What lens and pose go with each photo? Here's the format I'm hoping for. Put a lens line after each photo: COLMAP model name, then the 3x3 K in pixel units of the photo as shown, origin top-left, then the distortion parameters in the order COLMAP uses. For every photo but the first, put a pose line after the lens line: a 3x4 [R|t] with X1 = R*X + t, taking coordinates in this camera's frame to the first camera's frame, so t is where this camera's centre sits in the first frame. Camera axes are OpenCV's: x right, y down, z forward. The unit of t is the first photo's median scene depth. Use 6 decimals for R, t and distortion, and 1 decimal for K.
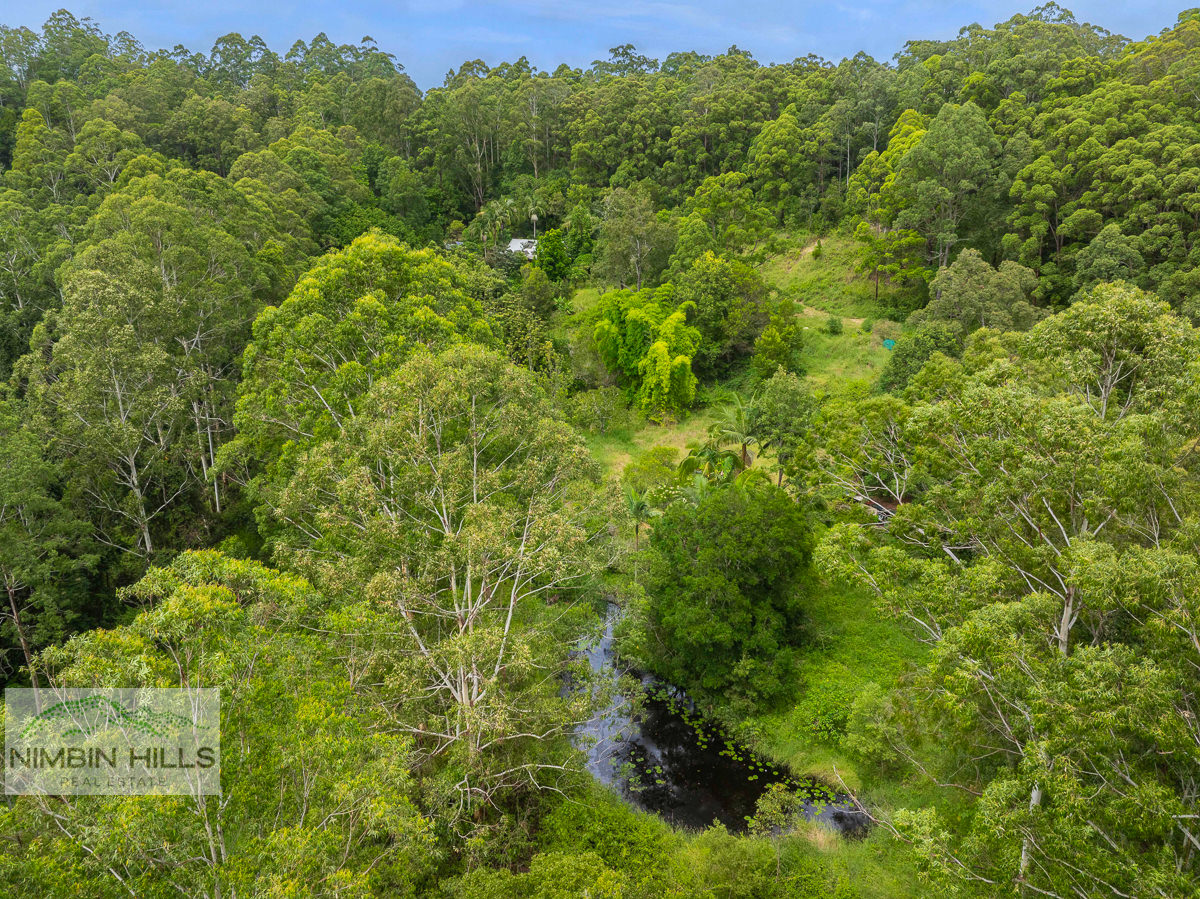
lens RADIAL K [[857.4, 0, 602.7], [0, 857.4, 450.3], [0, 0, 1]] dist [-0.048136, 0.016633]
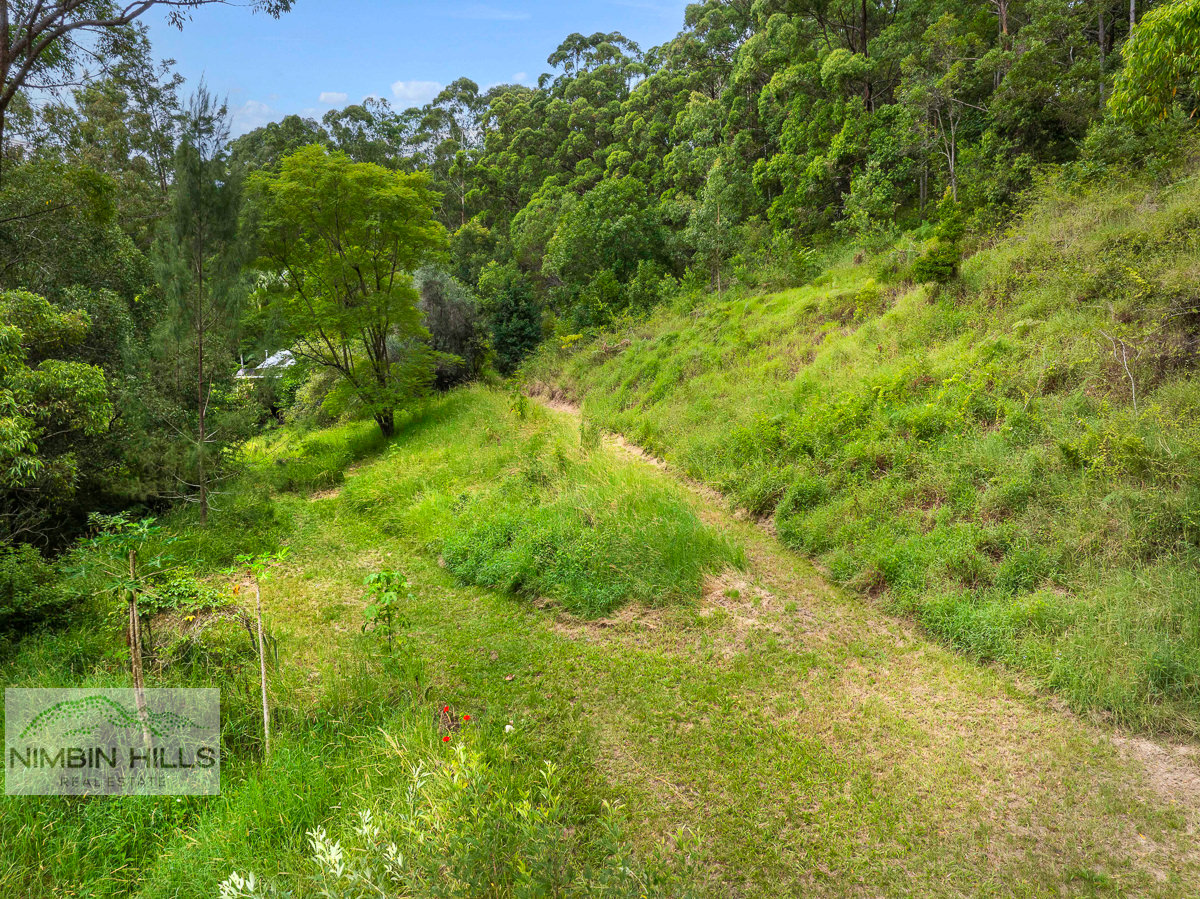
lens RADIAL K [[857.4, 0, 600.4], [0, 857.4, 450.5], [0, 0, 1]] dist [-0.048136, 0.016633]
pose [[0.942563, 0.052753, -0.329836, 0.326505], [-0.075262, 0.995599, -0.055842, -0.222884], [0.325439, 0.077459, 0.942385, 1.064652]]
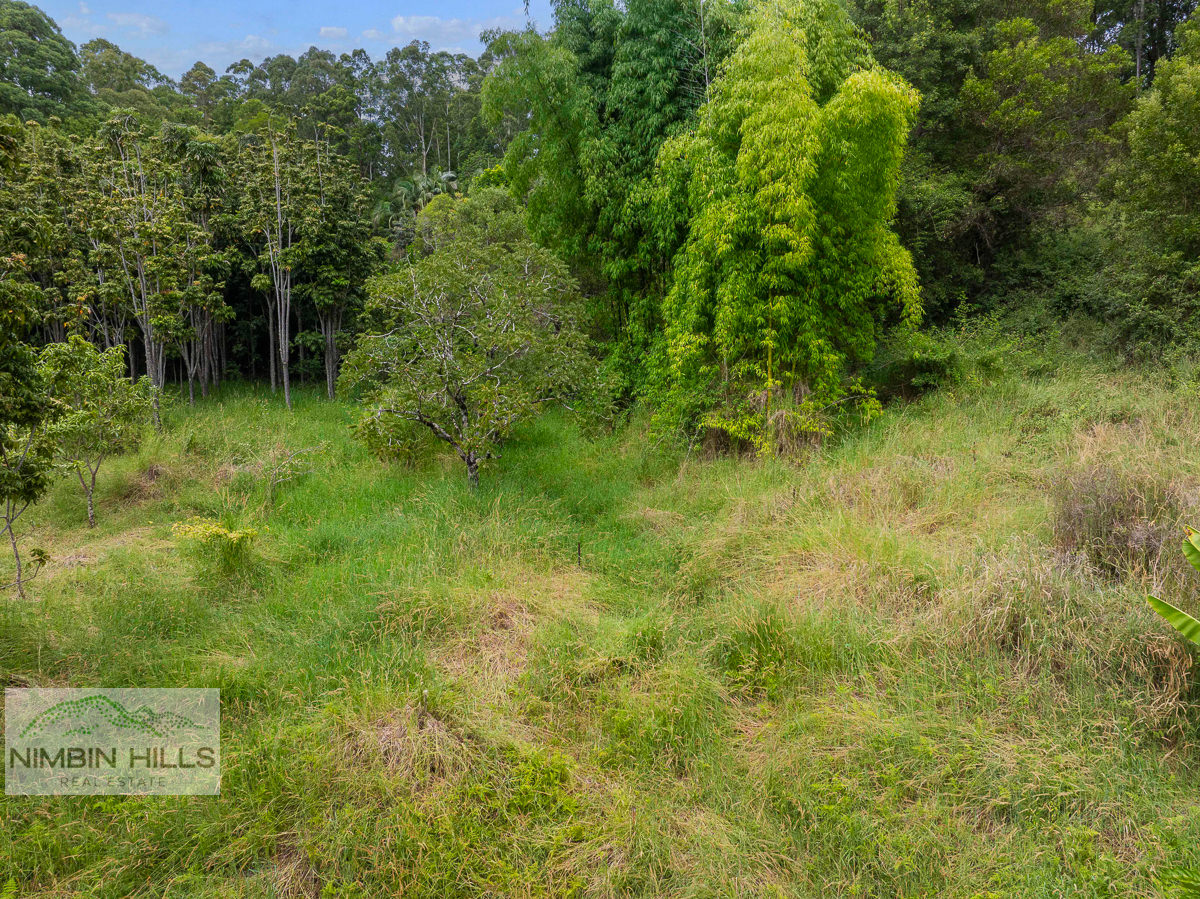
lens RADIAL K [[857.4, 0, 630.3], [0, 857.4, 457.8], [0, 0, 1]] dist [-0.048136, 0.016633]
pose [[0.999743, 0.021862, -0.006005, 0.037975], [-0.022627, 0.978724, -0.203932, 0.016903], [0.001419, 0.204015, 0.978967, 0.792842]]
